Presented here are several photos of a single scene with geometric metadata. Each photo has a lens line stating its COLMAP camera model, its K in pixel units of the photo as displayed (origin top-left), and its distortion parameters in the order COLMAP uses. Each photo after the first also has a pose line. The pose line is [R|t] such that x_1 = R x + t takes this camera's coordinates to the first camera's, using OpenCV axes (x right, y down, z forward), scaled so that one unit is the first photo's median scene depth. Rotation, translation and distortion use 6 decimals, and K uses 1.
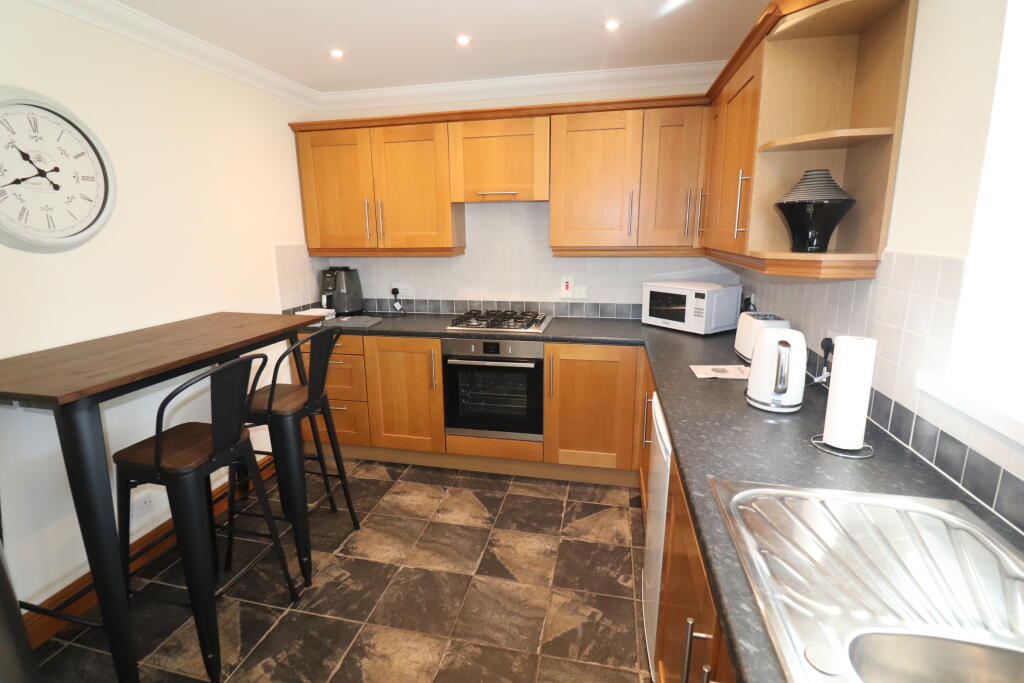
lens RADIAL K [[475.5, 0, 504.1], [0, 475.5, 327.9], [0, 0, 1]] dist [-0.007959, -0.000829]
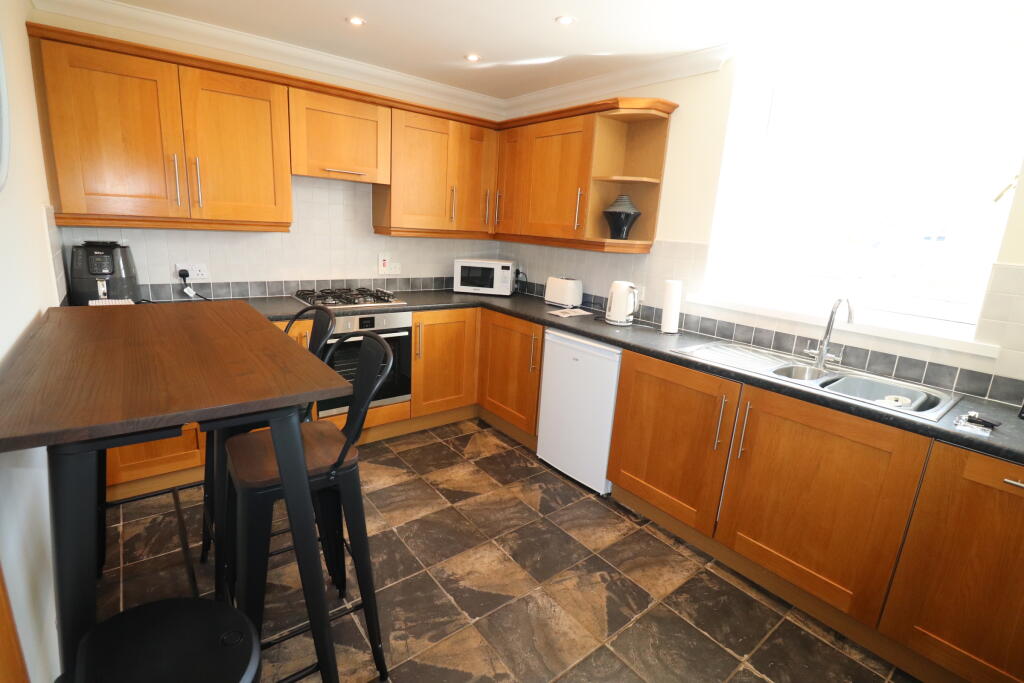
lens RADIAL K [[475.5, 0, 504.1], [0, 475.5, 327.9], [0, 0, 1]] dist [-0.007959, -0.000829]
pose [[0.631214, -0.114864, 0.767056, -0.660657], [0.089088, 0.993165, 0.075412, 0.002050], [-0.770476, 0.020734, 0.637132, 0.104255]]
